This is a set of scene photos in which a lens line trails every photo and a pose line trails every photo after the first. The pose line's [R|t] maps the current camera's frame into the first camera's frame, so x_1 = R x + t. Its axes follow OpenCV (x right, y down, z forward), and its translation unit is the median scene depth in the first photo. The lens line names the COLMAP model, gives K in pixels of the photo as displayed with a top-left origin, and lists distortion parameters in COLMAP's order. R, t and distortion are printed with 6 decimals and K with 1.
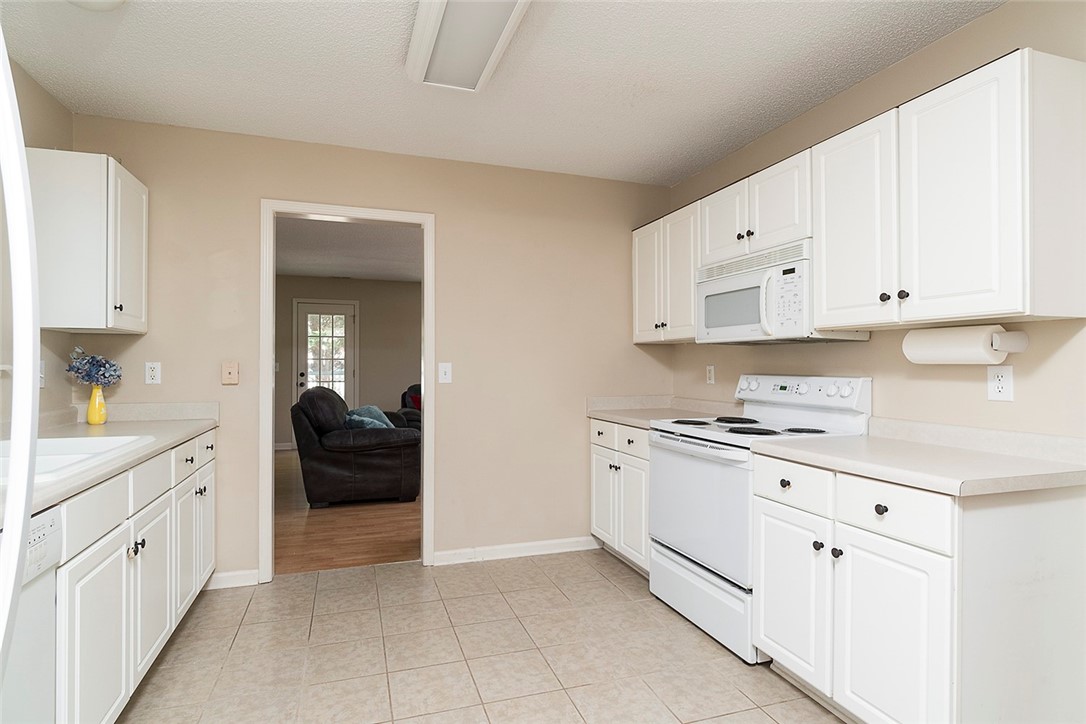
lens RADIAL K [[554.5, 0, 522.3], [0, 554.5, 364.6], [0, 0, 1]] dist [0.003161, 0.000135]
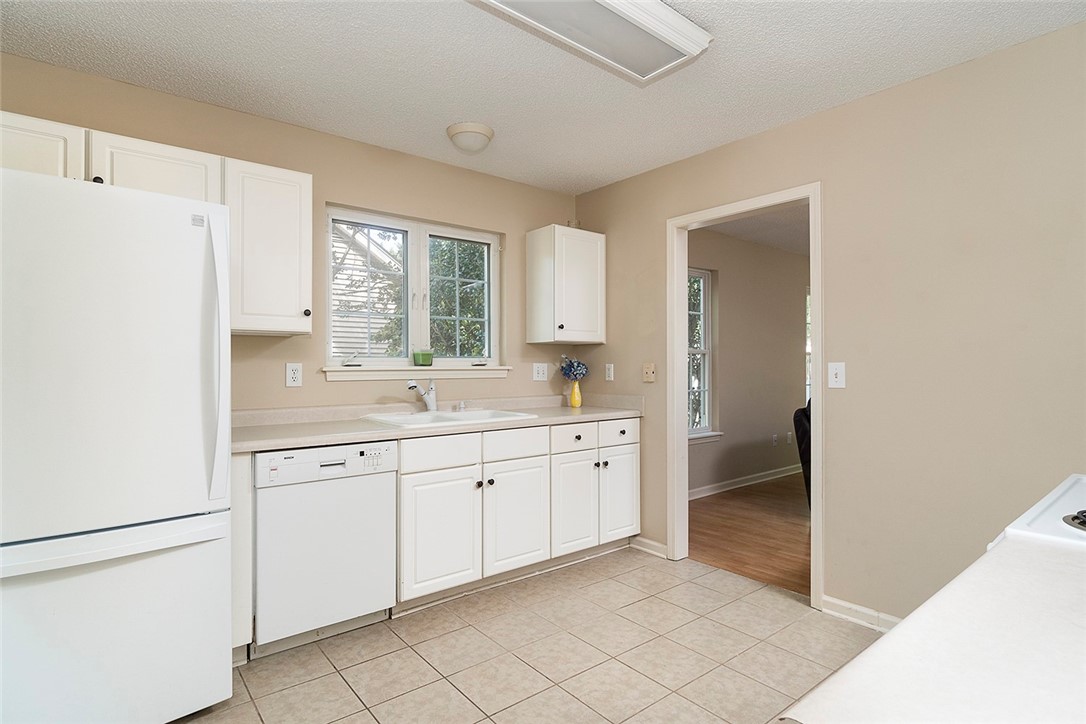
lens RADIAL K [[554.5, 0, 541.5], [0, 554.5, 363.2], [0, 0, 1]] dist [0.003161, 0.000135]
pose [[0.366535, -0.007381, -0.930375, 0.463384], [0.004347, 0.999971, -0.006221, 0.000887], [0.930394, -0.001764, 0.366557, 0.326525]]
